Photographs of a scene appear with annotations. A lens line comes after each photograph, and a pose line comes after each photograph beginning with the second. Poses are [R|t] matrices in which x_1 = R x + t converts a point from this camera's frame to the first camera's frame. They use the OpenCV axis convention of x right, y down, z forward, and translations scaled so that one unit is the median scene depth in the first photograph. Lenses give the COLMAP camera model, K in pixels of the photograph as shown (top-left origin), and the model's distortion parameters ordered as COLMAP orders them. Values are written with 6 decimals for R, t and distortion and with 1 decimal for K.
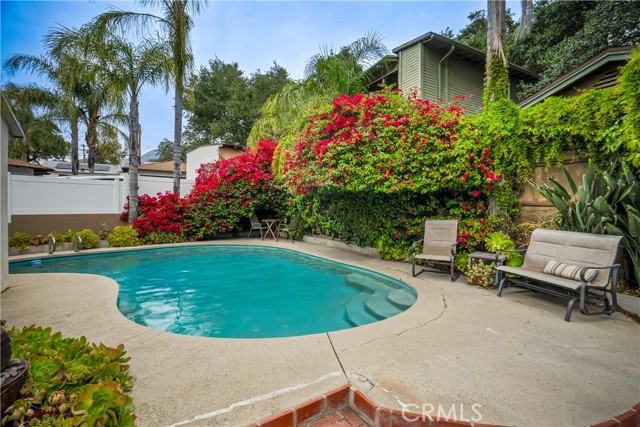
lens RADIAL K [[303.0, 0, 324.5], [0, 303.0, 212.3], [0, 0, 1]] dist [-0.060186, 0.026508]
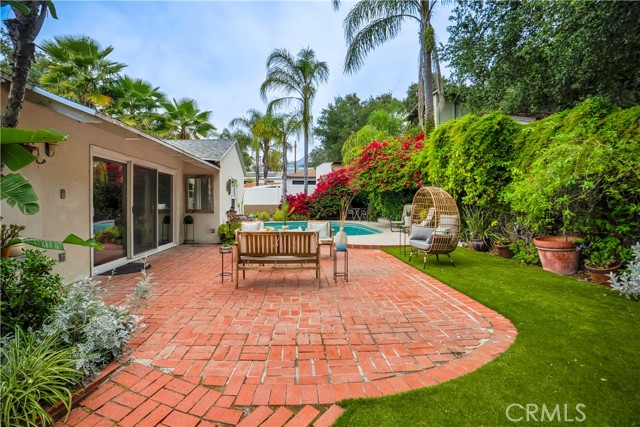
lens RADIAL K [[301.4, 0, 319.7], [0, 301.4, 210.5], [0, 0, 1]] dist [-0.062786, 0.024680]
pose [[0.882048, 0.004444, -0.471138, 0.439340], [-0.001284, 0.999974, 0.007028, 0.026694], [0.471157, -0.005594, 0.882032, -0.564441]]
